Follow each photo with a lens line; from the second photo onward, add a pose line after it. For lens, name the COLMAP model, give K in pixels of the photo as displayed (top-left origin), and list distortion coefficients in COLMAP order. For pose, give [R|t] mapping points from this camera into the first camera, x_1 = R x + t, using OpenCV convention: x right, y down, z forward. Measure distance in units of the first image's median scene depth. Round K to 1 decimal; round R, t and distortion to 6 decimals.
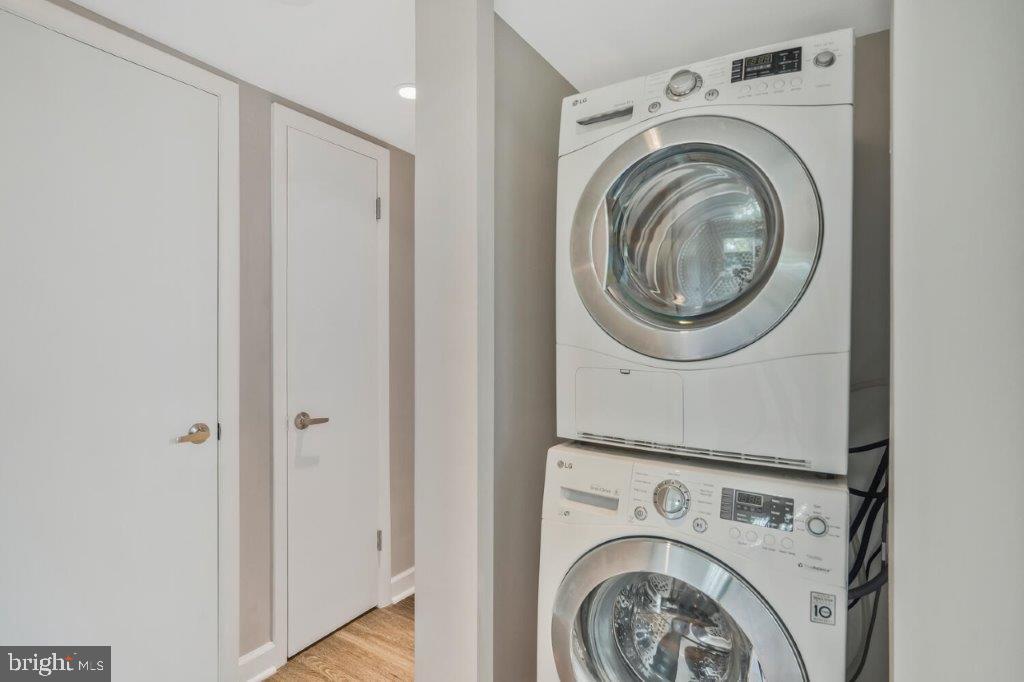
lens RADIAL K [[504.5, 0, 507.4], [0, 504.5, 339.2], [0, 0, 1]] dist [-0.073544, 0.036587]
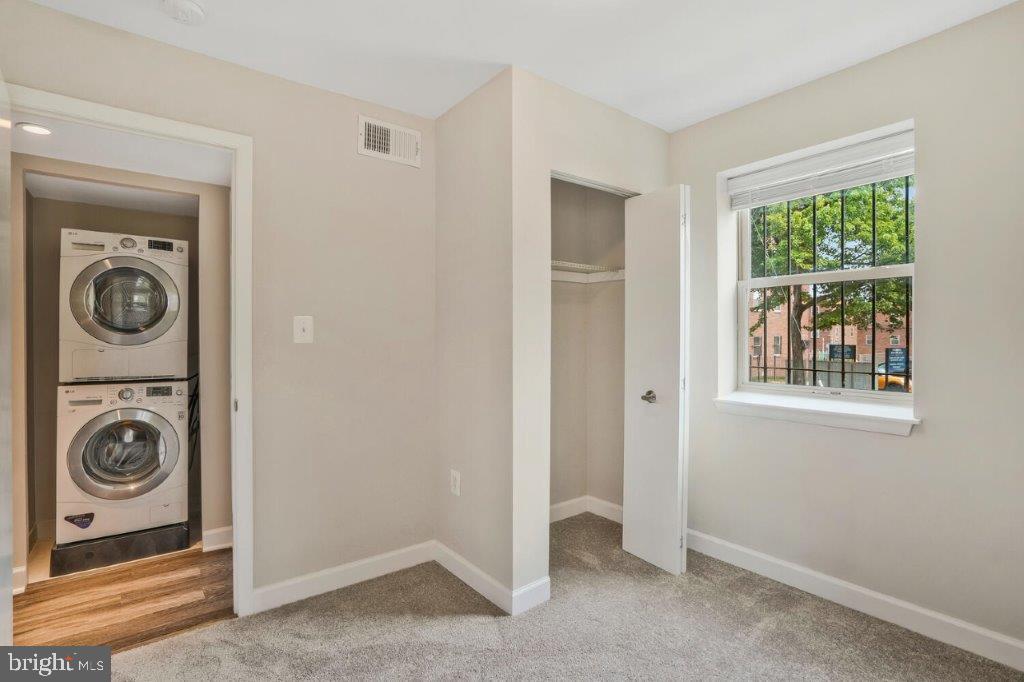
lens RADIAL K [[504.5, 0, 507.4], [0, 504.5, 339.2], [0, 0, 1]] dist [-0.073544, 0.036587]
pose [[0.346168, -0.004089, 0.938163, -1.465583], [0.002950, 0.999990, 0.003270, 0.005838], [-0.938168, 0.001636, 0.346177, -1.912243]]
